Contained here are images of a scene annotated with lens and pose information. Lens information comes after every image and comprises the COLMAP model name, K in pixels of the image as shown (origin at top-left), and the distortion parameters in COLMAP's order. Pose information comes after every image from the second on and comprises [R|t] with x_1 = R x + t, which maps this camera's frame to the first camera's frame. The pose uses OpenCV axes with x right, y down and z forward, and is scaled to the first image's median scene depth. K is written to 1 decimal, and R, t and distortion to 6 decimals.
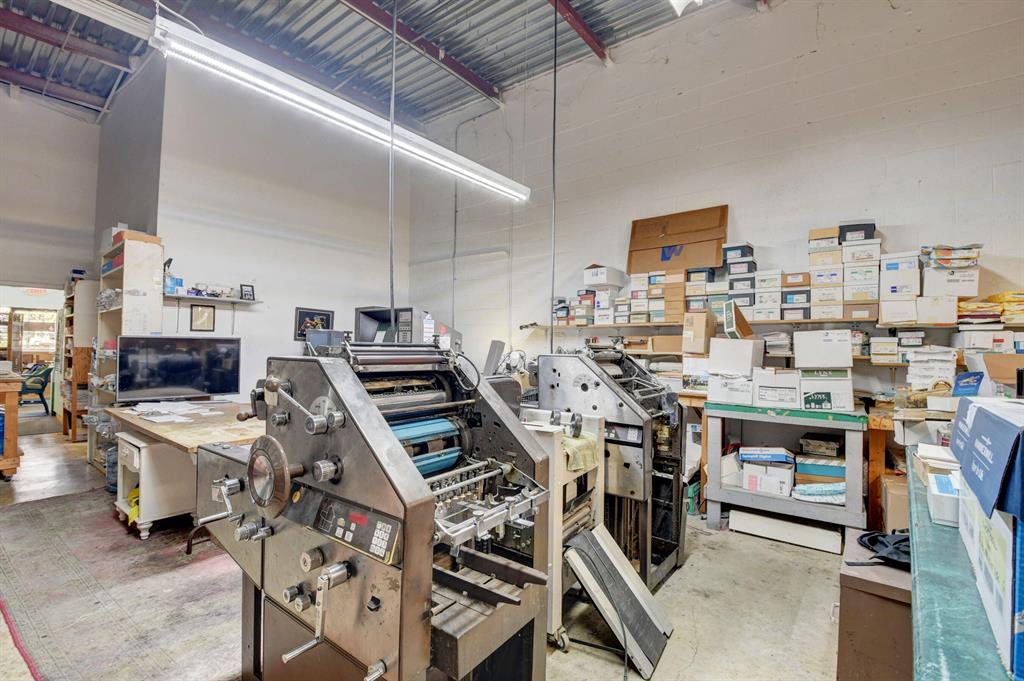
lens RADIAL K [[450.1, 0, 513.1], [0, 450.1, 344.3], [0, 0, 1]] dist [-0.000494, -0.013026]
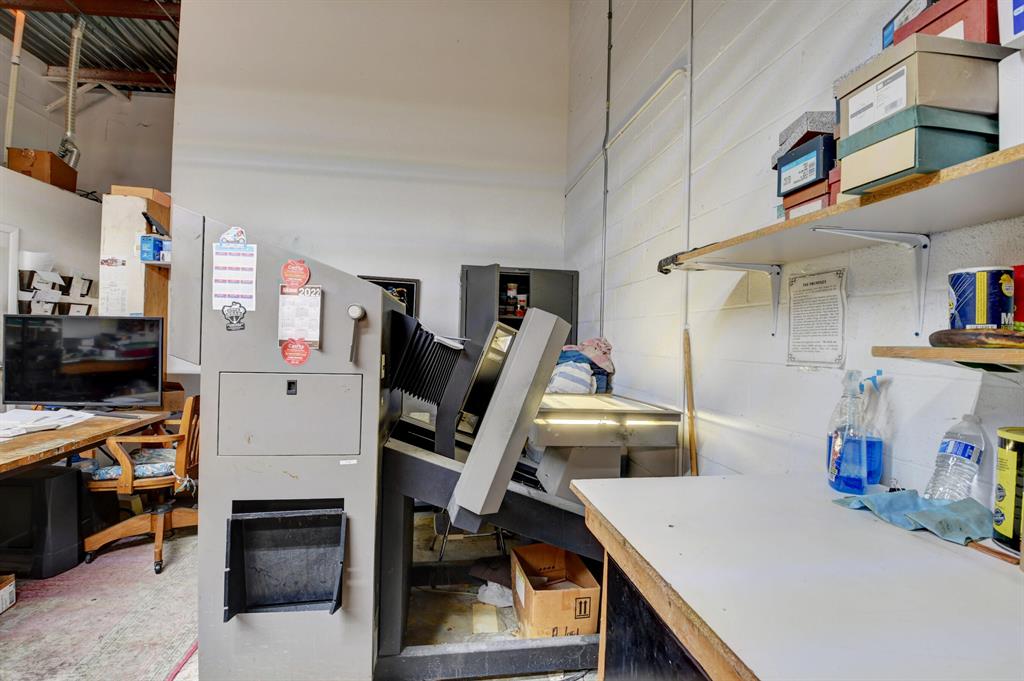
lens RADIAL K [[450.1, 0, 510.9], [0, 450.1, 335.9], [0, 0, 1]] dist [-0.000494, -0.013026]
pose [[0.729939, -0.000503, -0.683512, 0.147105], [-0.007203, 0.999939, -0.008429, 0.010950], [0.683474, 0.011076, 0.729891, 0.730879]]
